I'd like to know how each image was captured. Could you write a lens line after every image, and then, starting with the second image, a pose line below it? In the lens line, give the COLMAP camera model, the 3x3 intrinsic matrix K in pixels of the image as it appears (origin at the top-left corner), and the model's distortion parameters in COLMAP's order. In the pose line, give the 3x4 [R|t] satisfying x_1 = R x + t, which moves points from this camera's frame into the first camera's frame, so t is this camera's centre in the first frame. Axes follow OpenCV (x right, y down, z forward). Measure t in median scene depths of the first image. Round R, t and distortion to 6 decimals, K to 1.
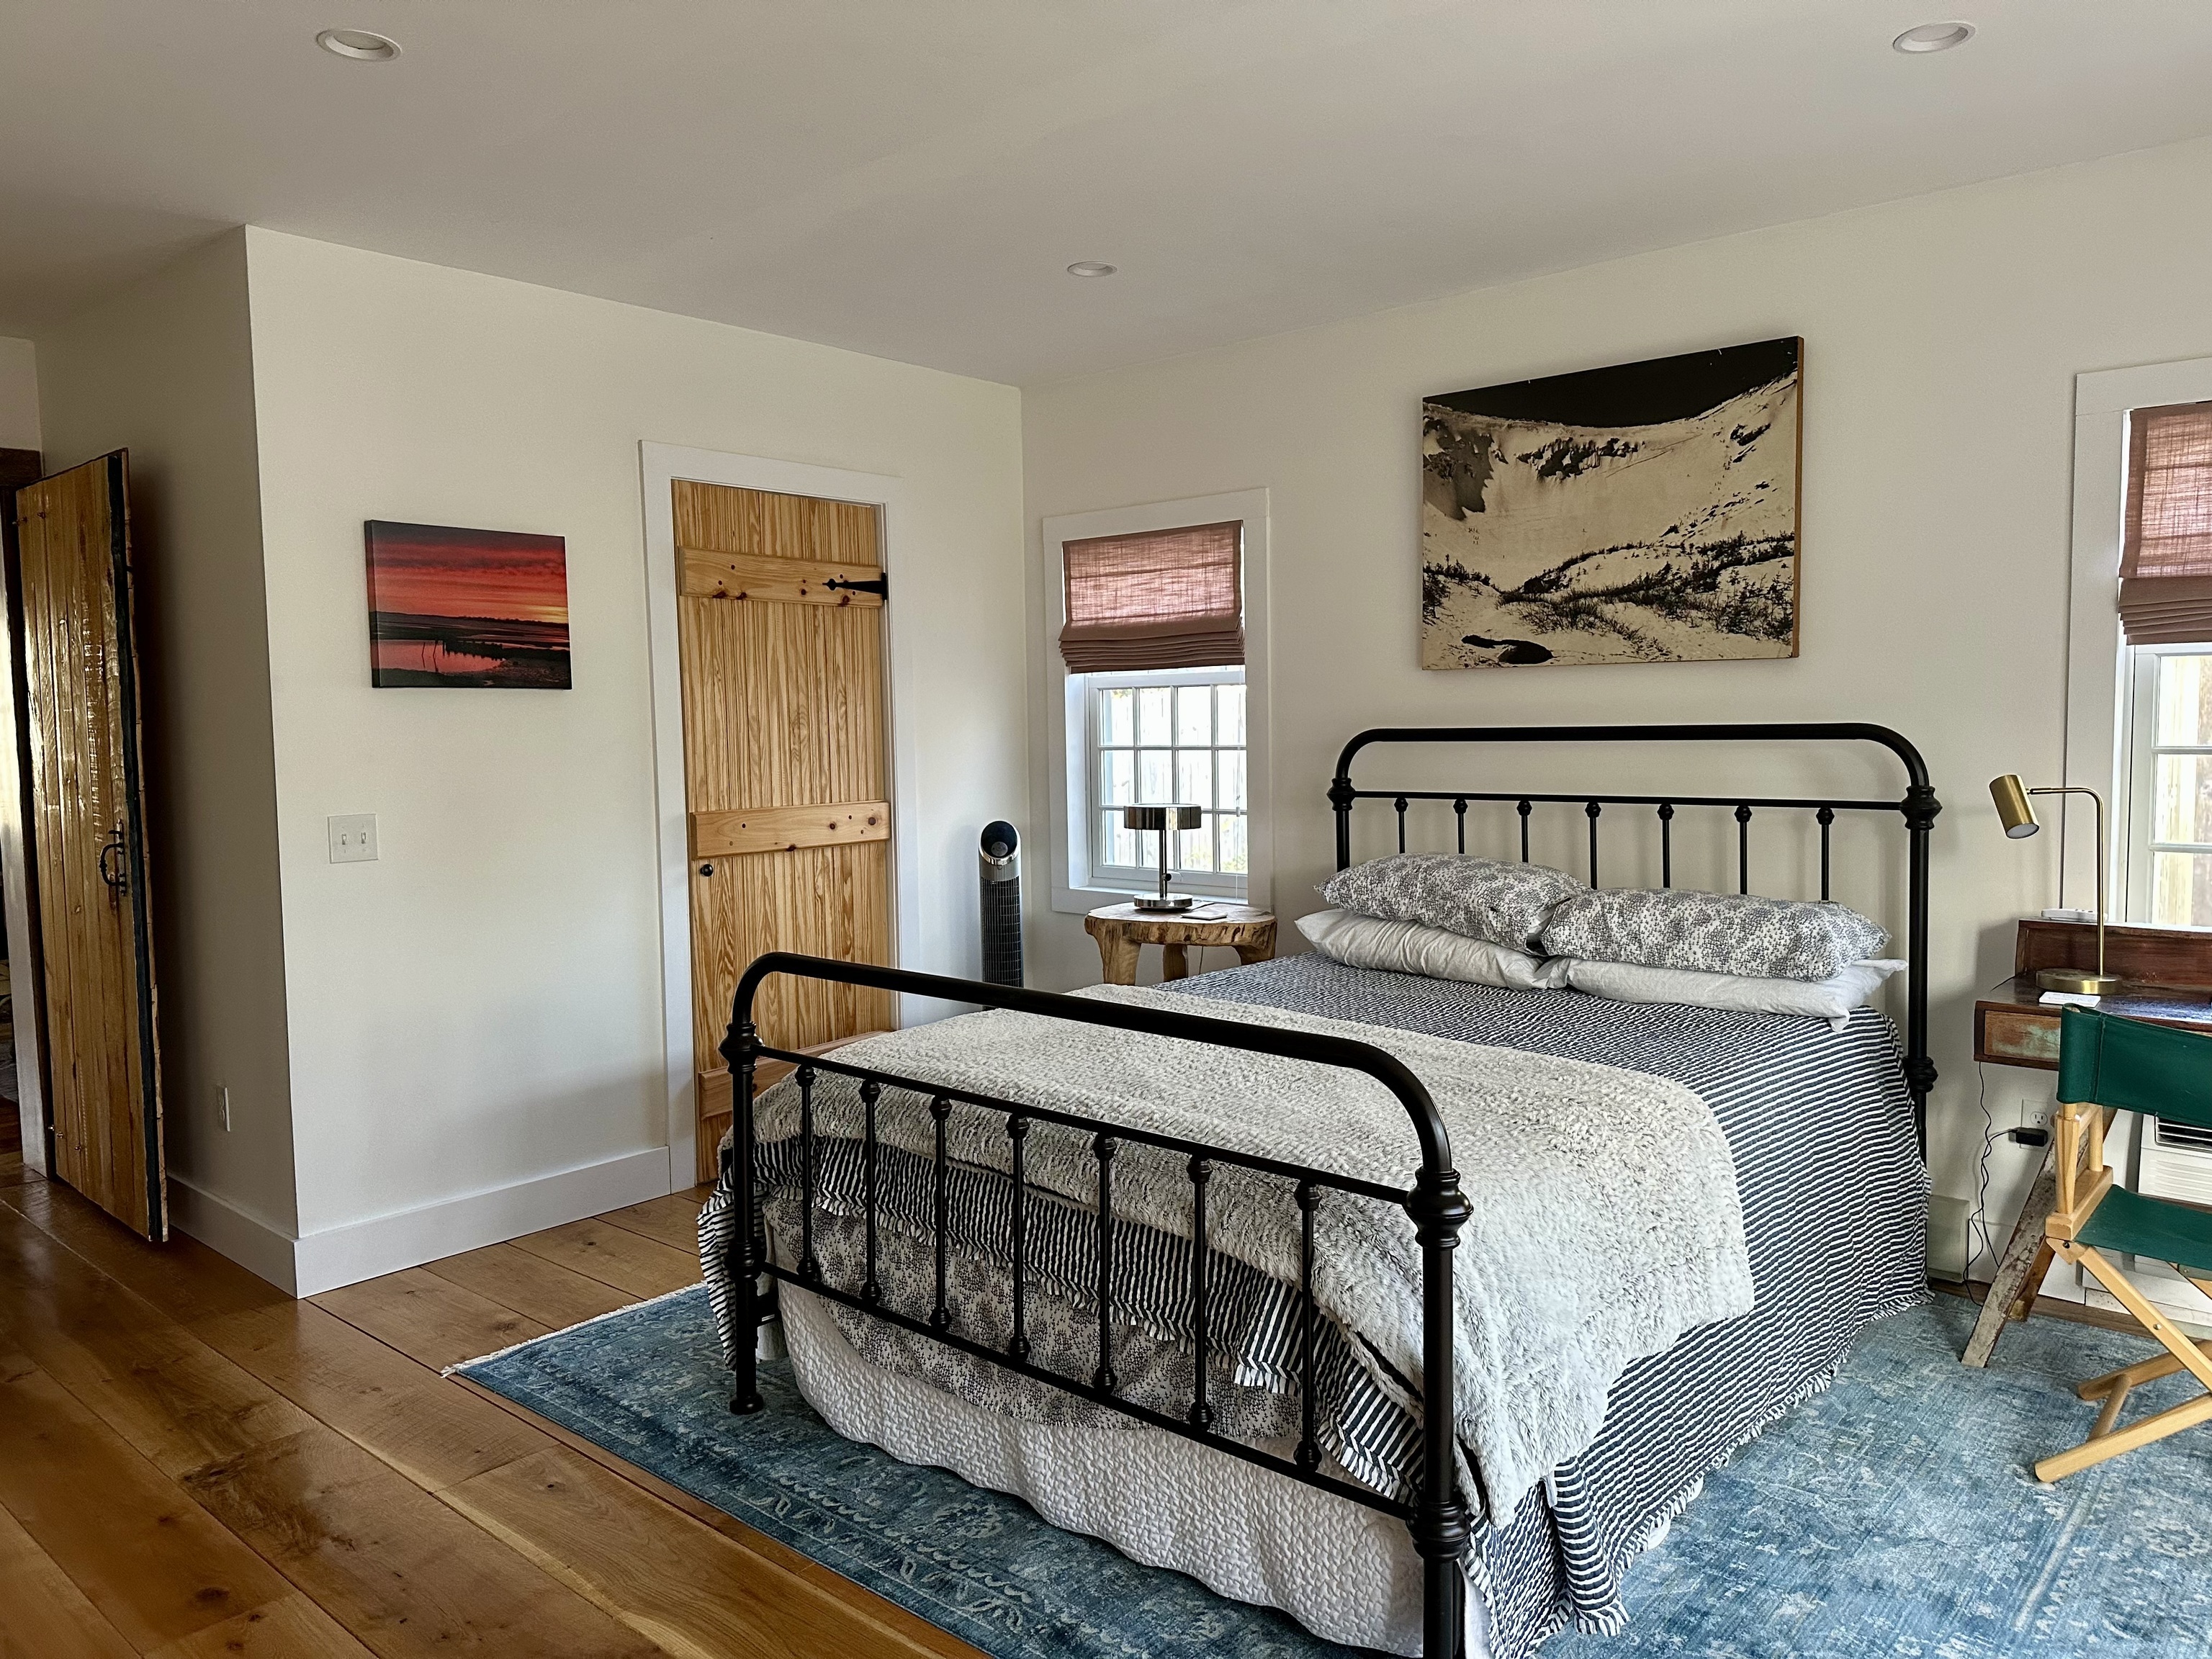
lens RADIAL K [[1550.0, 0, 1110.4], [0, 1550.0, 840.9], [0, 0, 1]] dist [0.006997, -0.000095]
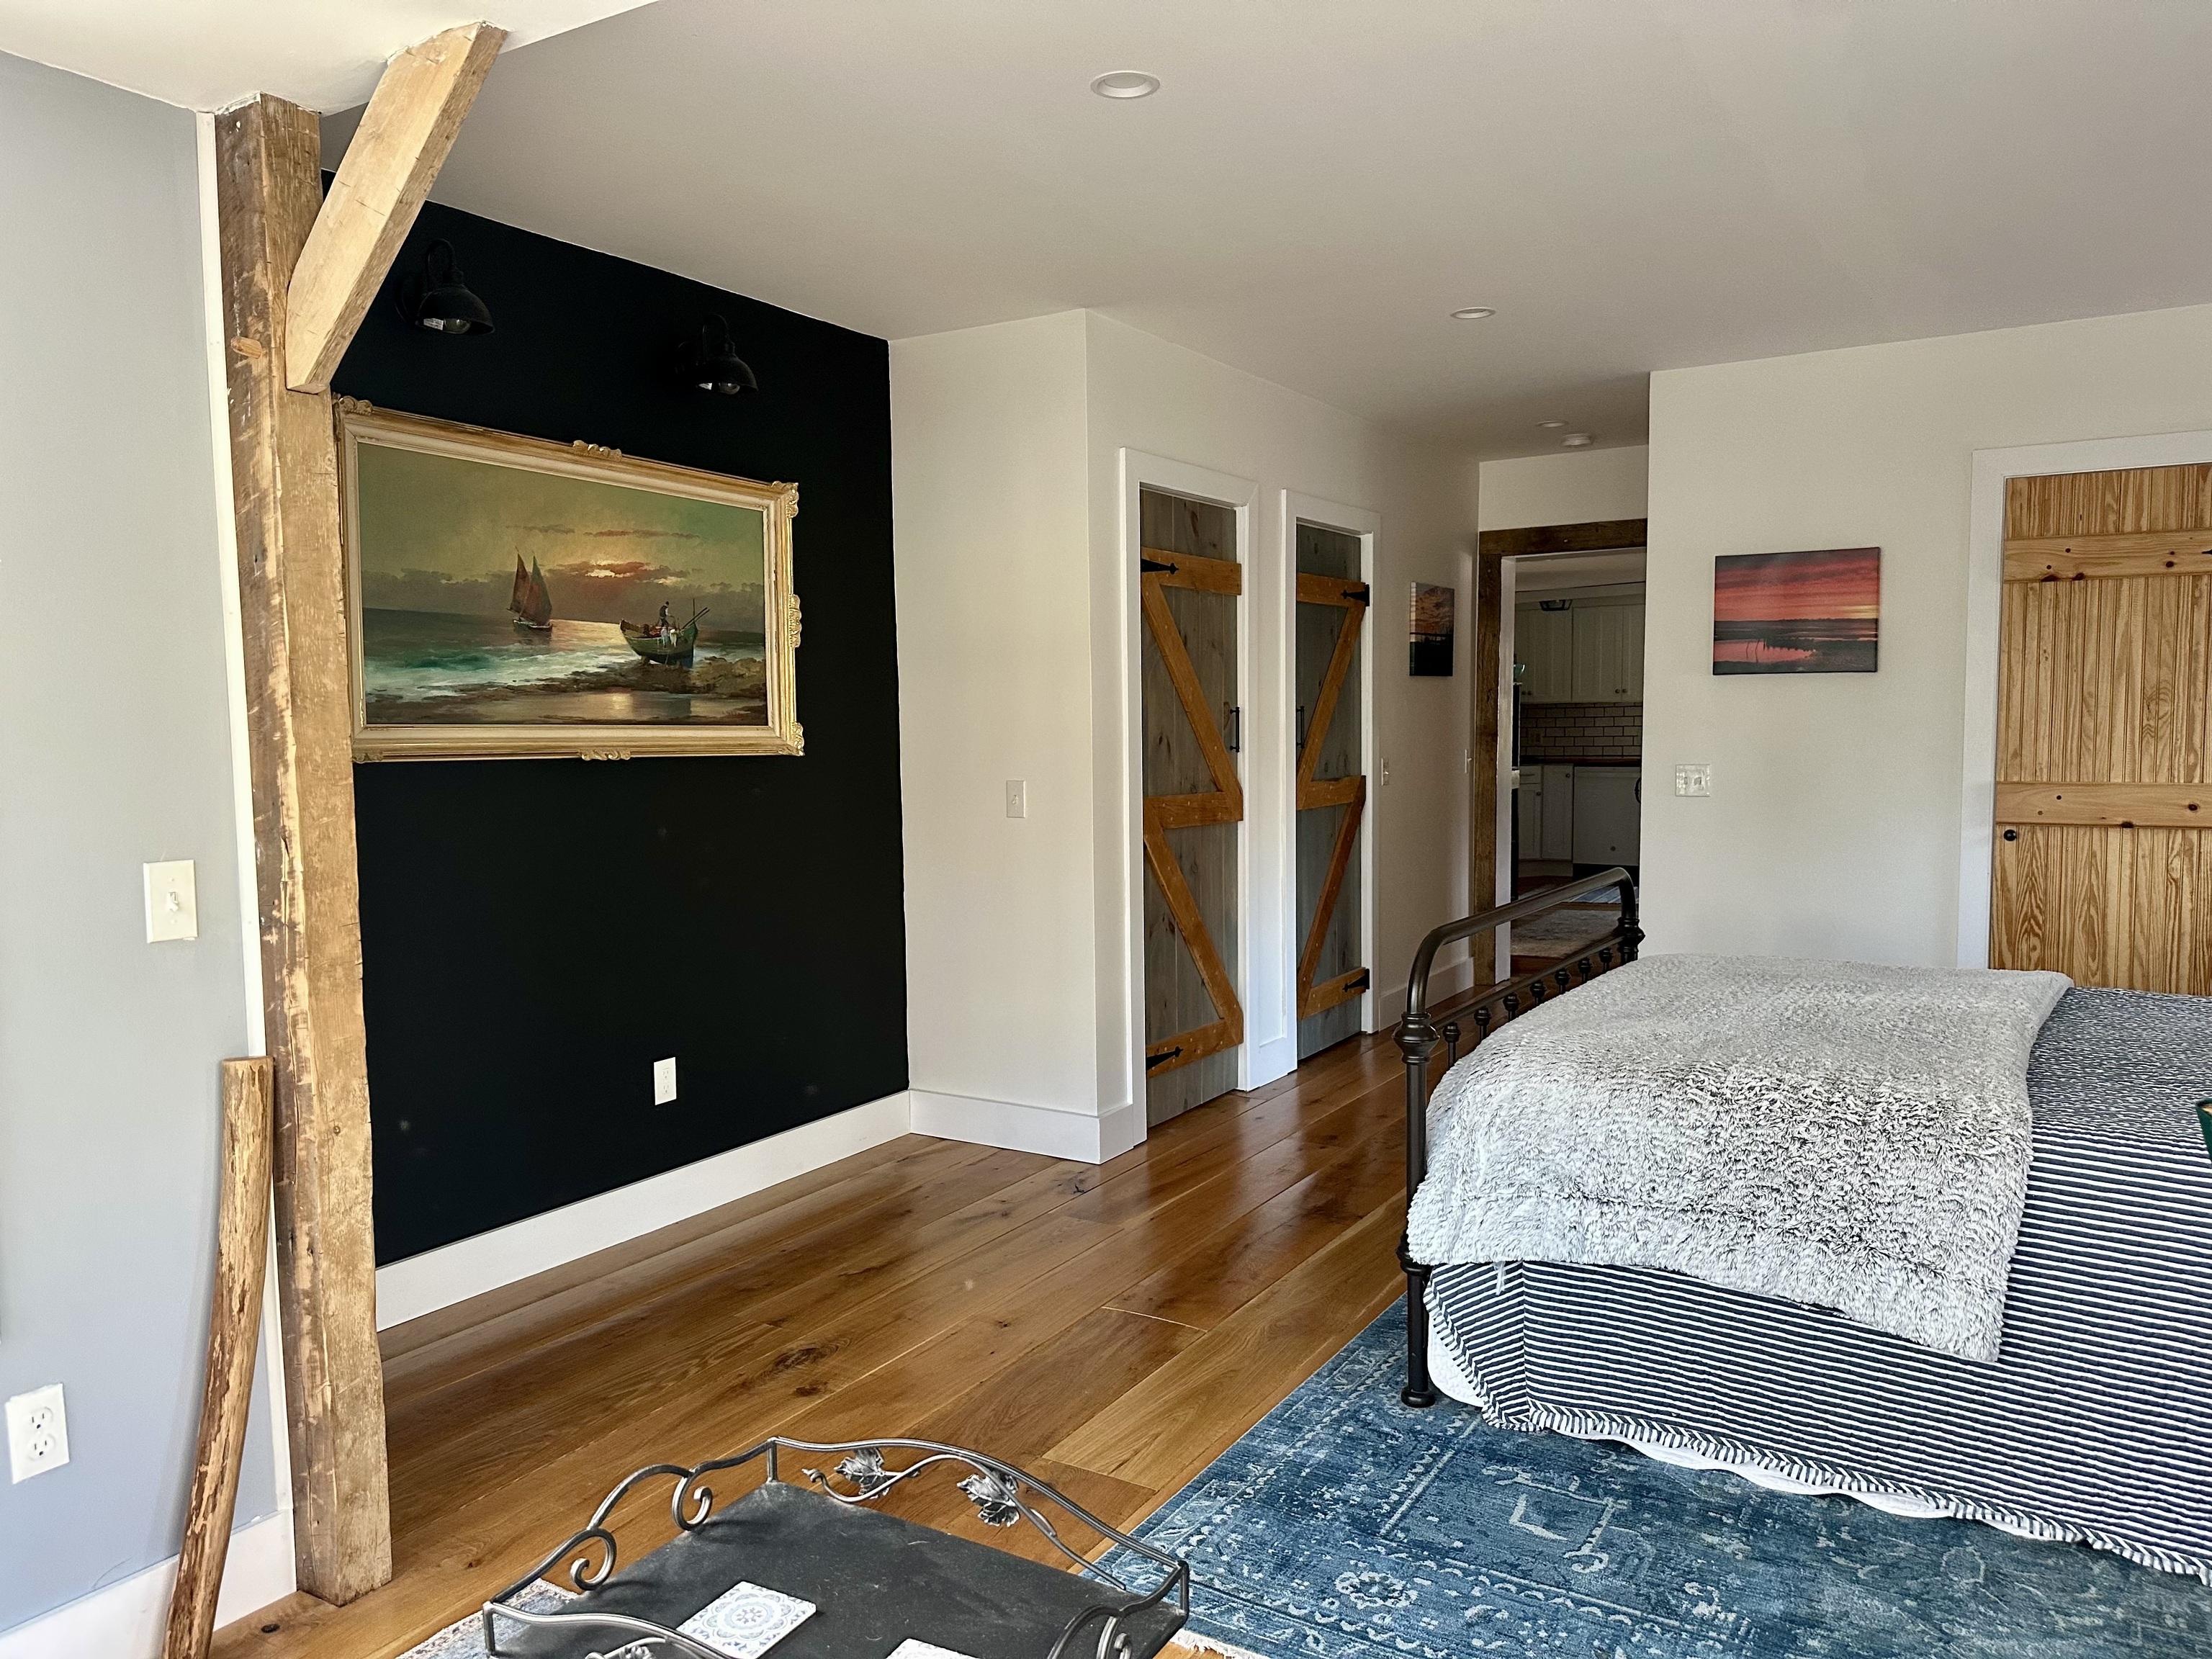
lens RADIAL K [[1550.0, 0, 1103.0], [0, 1550.0, 837.2], [0, 0, 1]] dist [0.006997, -0.000095]
pose [[0.154629, 0.086309, -0.984195, 0.714372], [-0.071469, 0.994544, 0.075987, -0.017241], [0.985384, 0.058590, 0.159954, 0.203068]]
